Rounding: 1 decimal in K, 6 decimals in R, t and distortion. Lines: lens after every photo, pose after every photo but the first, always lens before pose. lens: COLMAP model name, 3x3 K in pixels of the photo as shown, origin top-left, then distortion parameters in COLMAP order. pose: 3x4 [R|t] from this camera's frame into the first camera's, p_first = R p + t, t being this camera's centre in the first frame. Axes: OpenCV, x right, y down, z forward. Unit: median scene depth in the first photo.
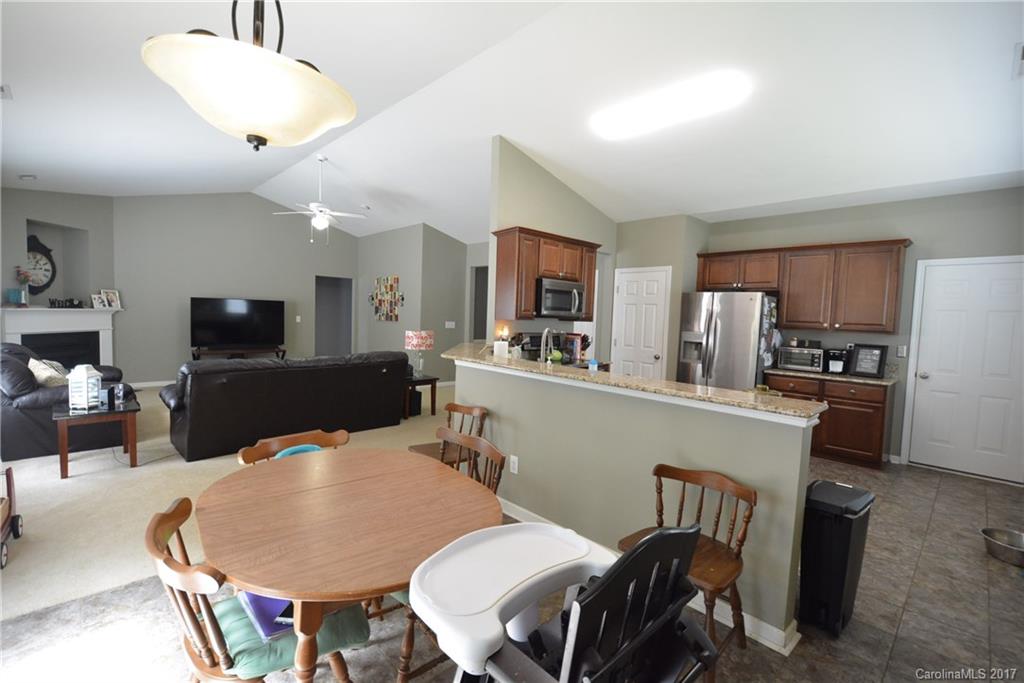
lens RADIAL K [[451.4, 0, 512.0], [0, 451.4, 341.5], [0, 0, 1]] dist [-0.001158, -0.000098]
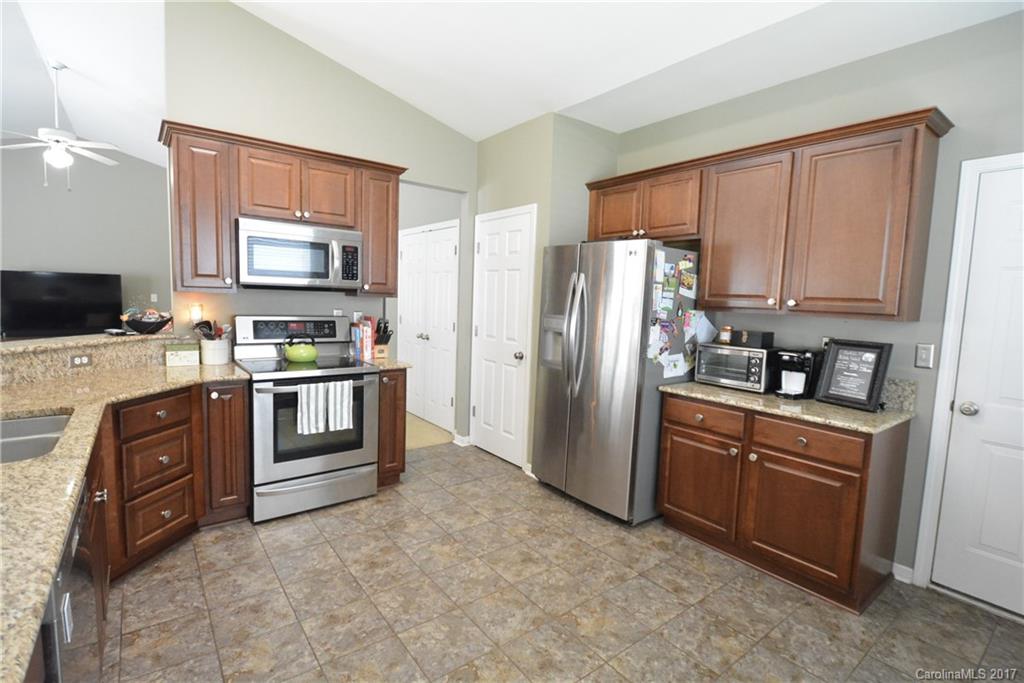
lens RADIAL K [[481.6, 0, 512.0], [0, 481.6, 341.5], [0, 0, 1]] dist [-0.009740, -0.000325]
pose [[0.994714, 0.010060, -0.102188, 0.446977], [-0.007126, 0.999553, 0.029033, -0.005025], [0.102435, -0.028152, 0.994341, 0.417767]]
